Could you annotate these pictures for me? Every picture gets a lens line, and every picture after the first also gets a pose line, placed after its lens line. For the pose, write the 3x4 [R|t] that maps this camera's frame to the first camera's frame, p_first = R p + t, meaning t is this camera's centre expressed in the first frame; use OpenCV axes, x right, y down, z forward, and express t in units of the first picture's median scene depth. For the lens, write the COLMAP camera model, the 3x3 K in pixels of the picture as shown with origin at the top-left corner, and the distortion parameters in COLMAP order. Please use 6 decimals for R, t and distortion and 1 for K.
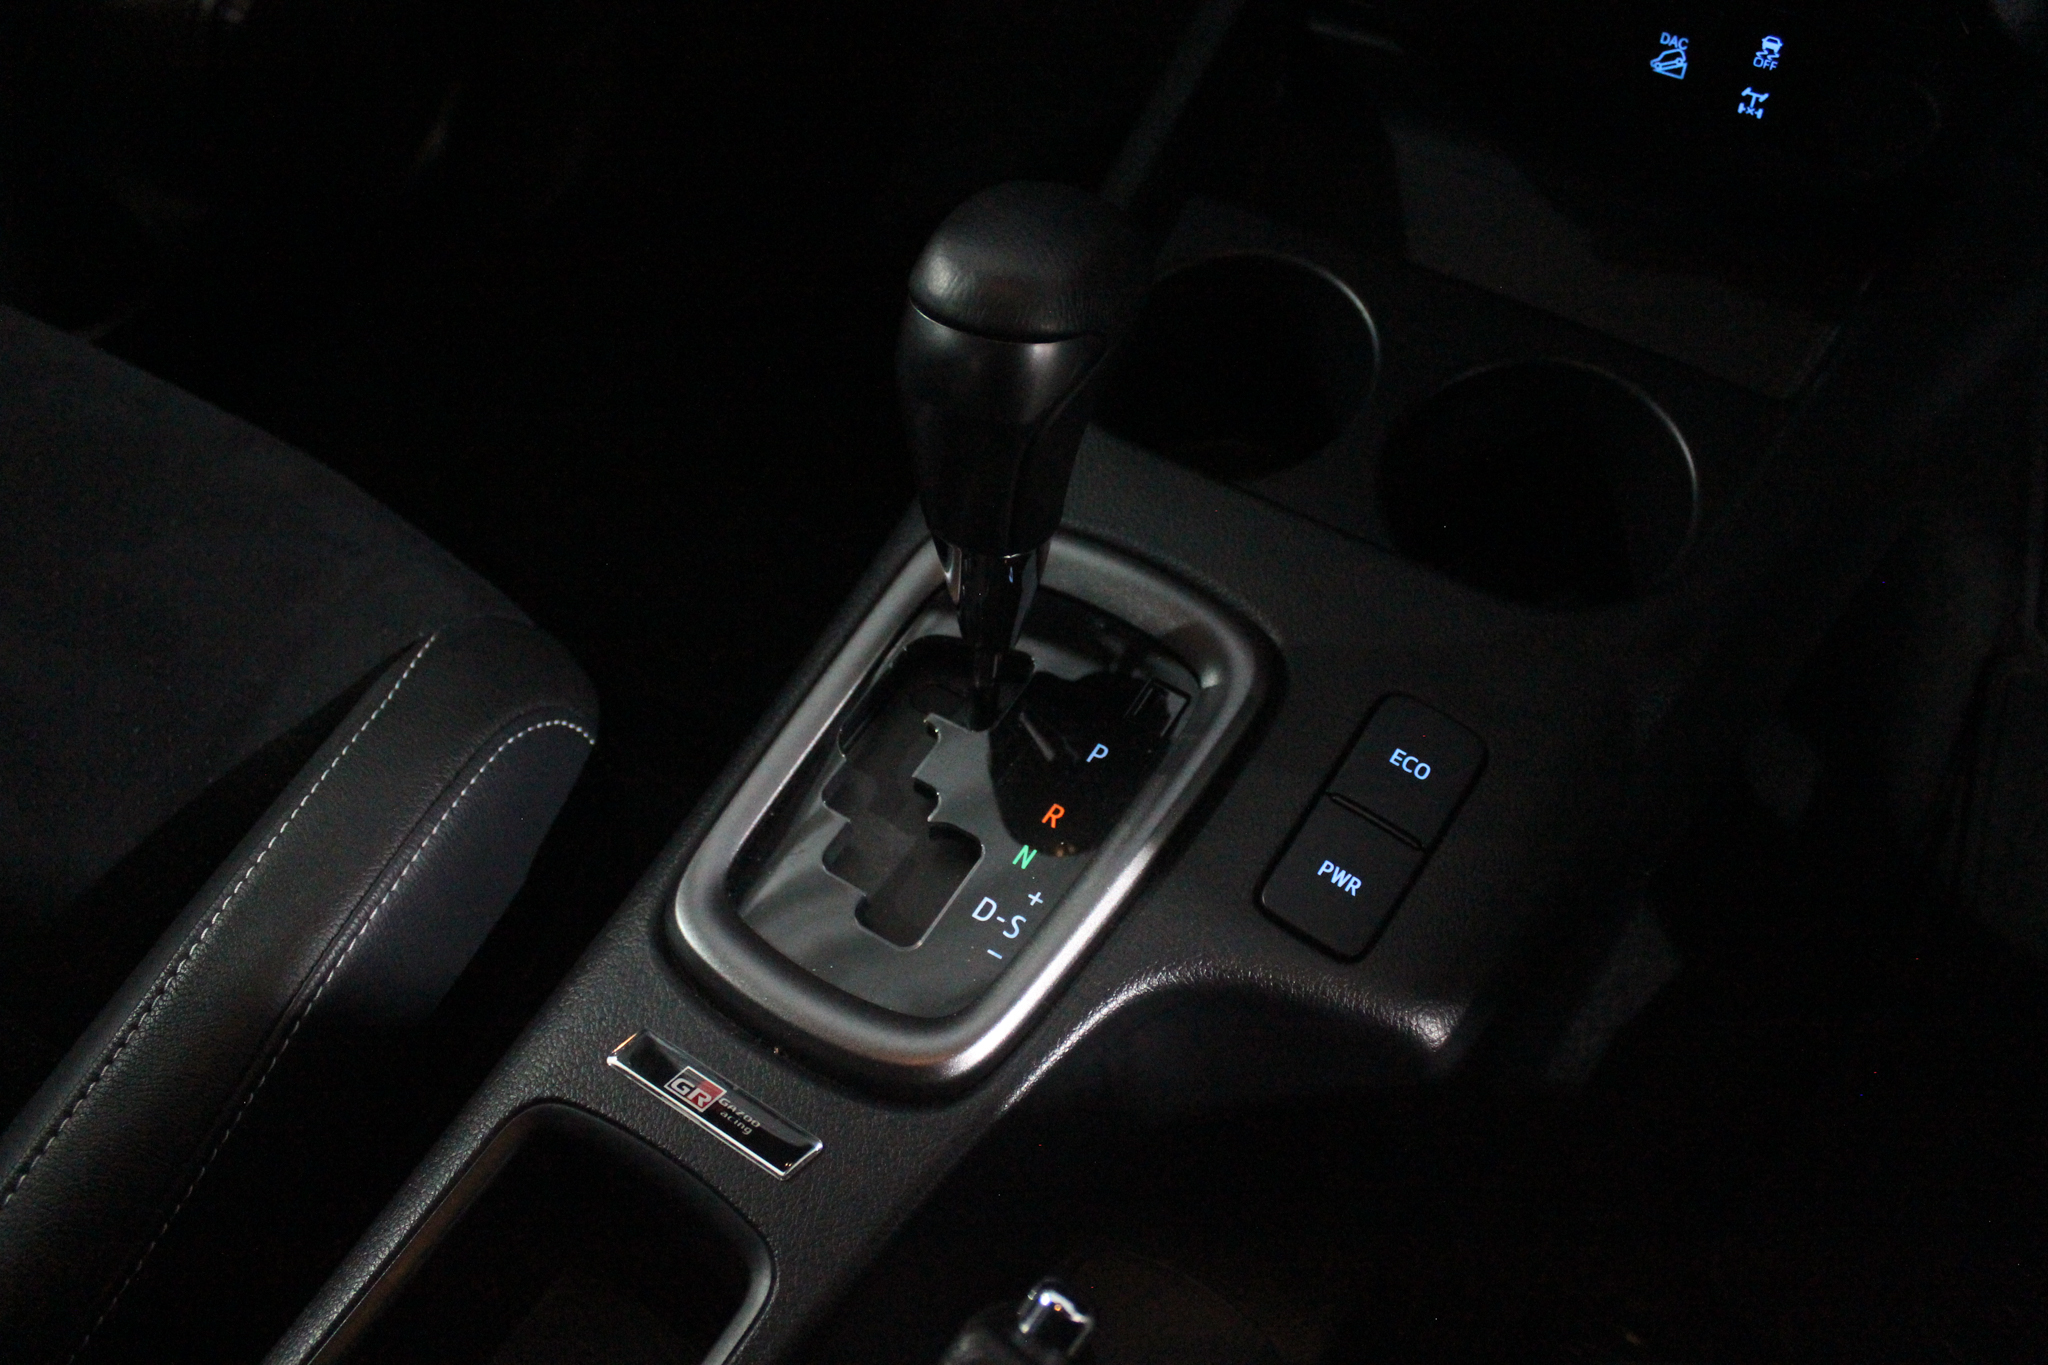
lens RADIAL K [[1717.6, 0, 1024.0], [0, 1717.6, 682.5], [0, 0, 1]] dist [-0.090451, 0.010295]
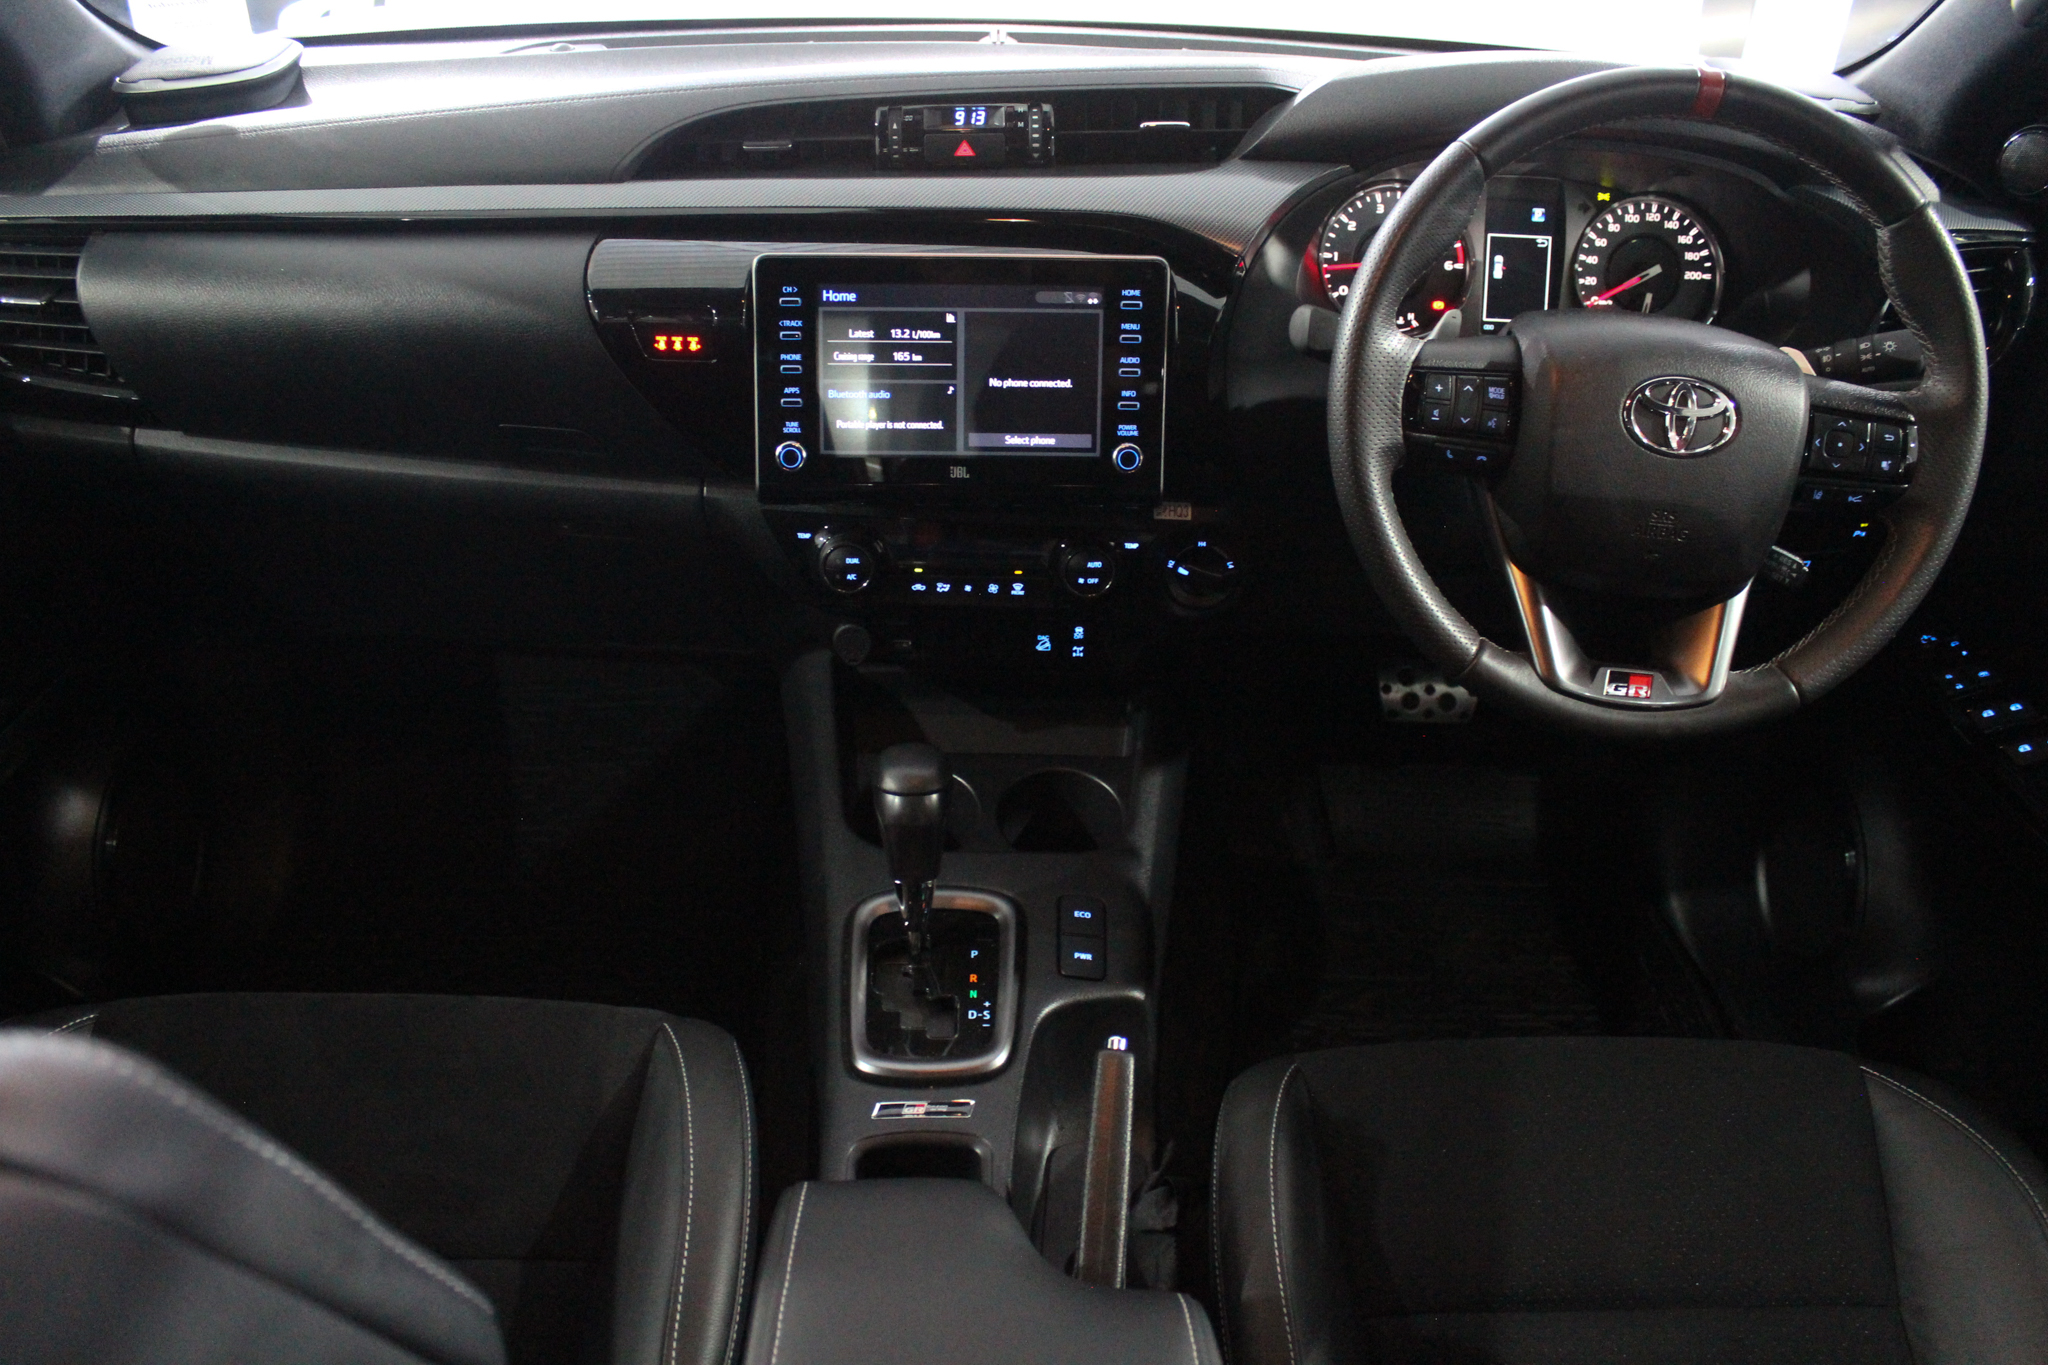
lens RADIAL K [[1717.6, 0, 1024.0], [0, 1717.6, 682.5], [0, 0, 1]] dist [-0.090451, 0.010295]
pose [[0.828555, -0.236350, 0.507578, -1.107681], [0.389898, 0.894169, -0.220094, 0.276471], [-0.401841, 0.380263, 0.833021, -1.295595]]
